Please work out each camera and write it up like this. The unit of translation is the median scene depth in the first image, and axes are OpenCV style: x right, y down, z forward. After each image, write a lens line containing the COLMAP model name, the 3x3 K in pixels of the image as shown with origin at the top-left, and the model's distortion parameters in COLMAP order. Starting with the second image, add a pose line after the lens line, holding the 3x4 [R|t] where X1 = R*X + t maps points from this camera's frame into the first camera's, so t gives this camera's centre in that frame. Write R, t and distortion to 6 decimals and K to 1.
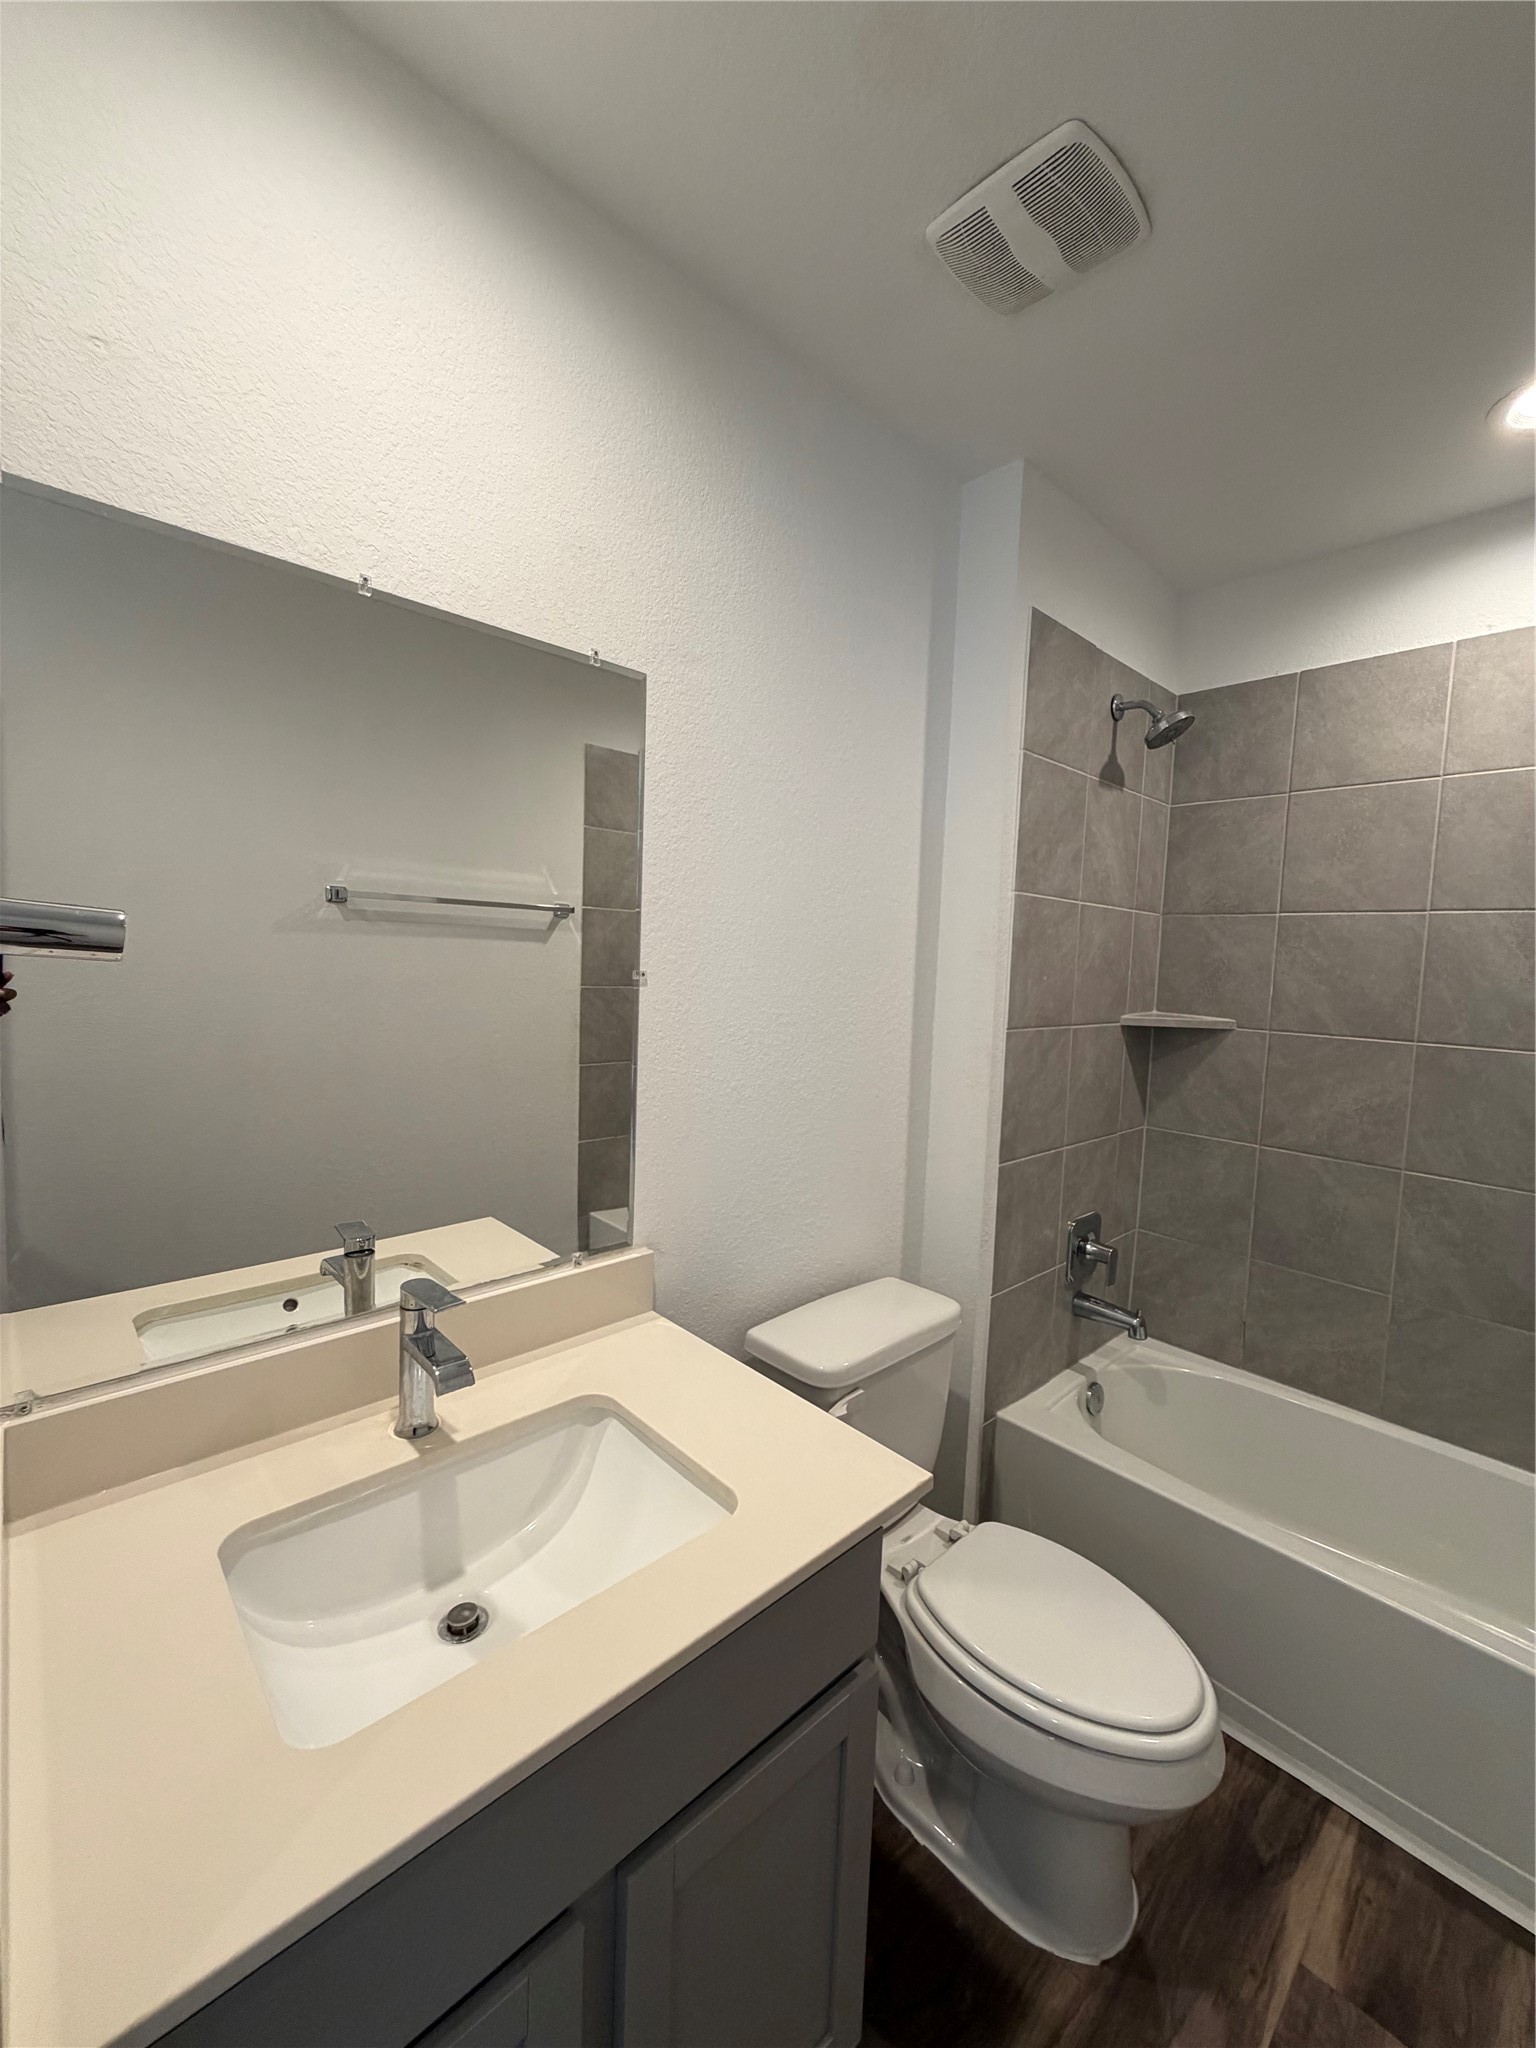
lens RADIAL K [[816.3, 0, 767.7], [0, 816.3, 1024.8], [0, 0, 1]] dist [-0.001720, 0.001139]
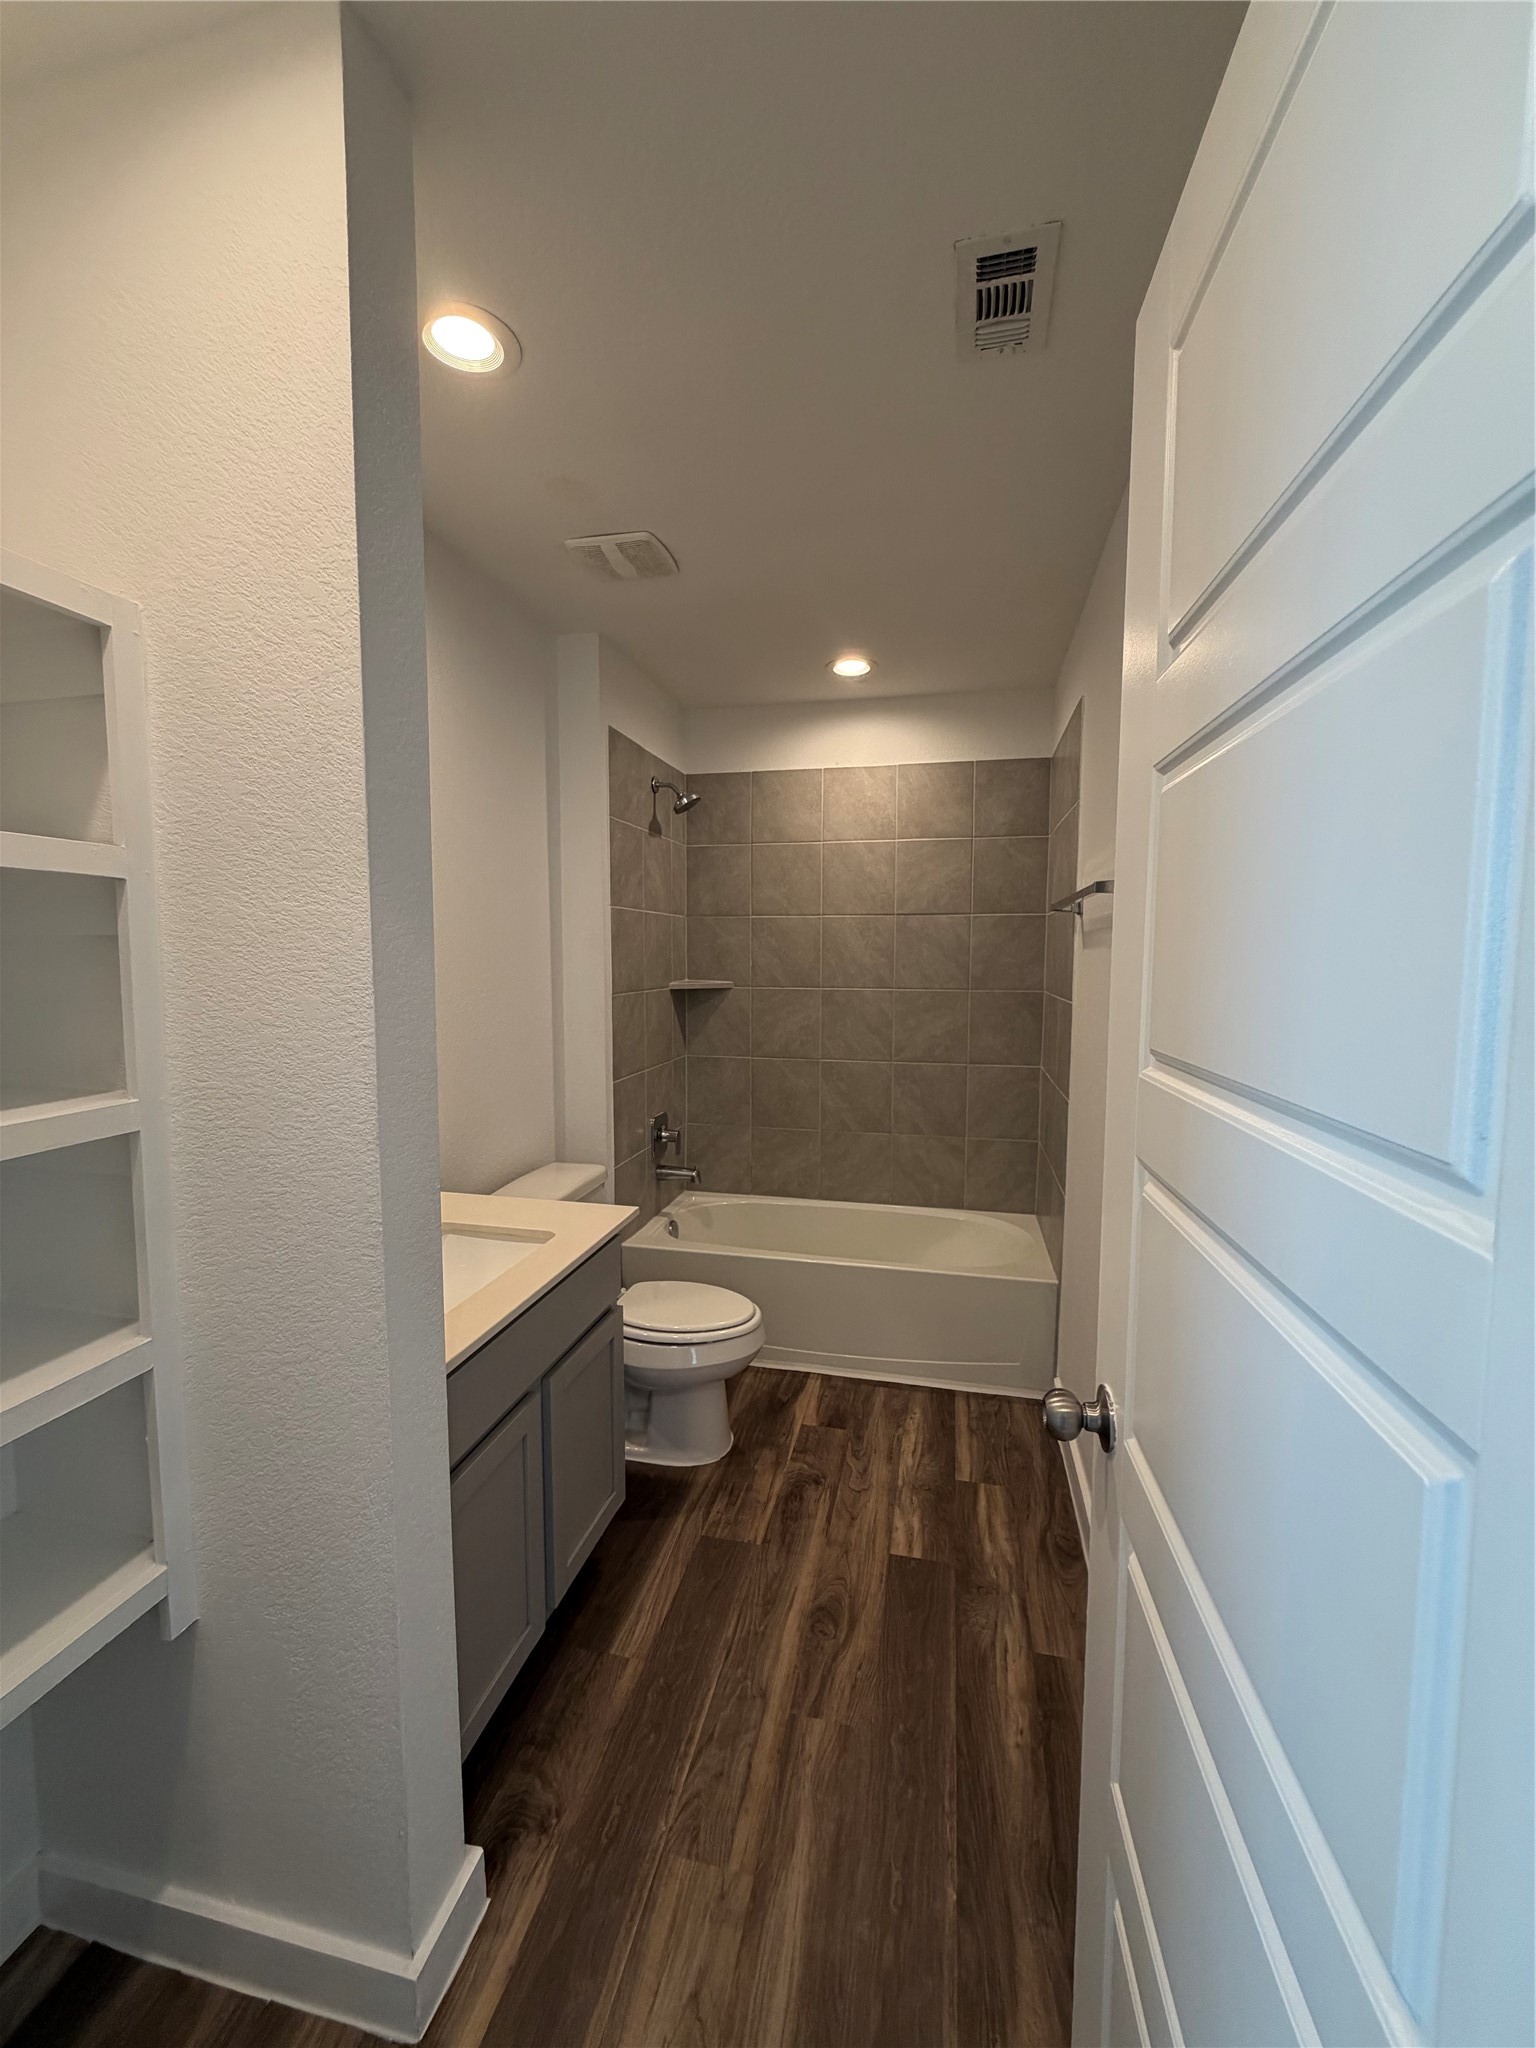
lens RADIAL K [[816.3, 0, 766.1], [0, 816.3, 1023.5], [0, 0, 1]] dist [-0.001720, 0.001139]
pose [[0.829213, -0.080540, 0.553100, -0.295612], [0.070400, 0.996733, 0.039596, 0.018040], [-0.554482, 0.006105, 0.832173, -0.413217]]
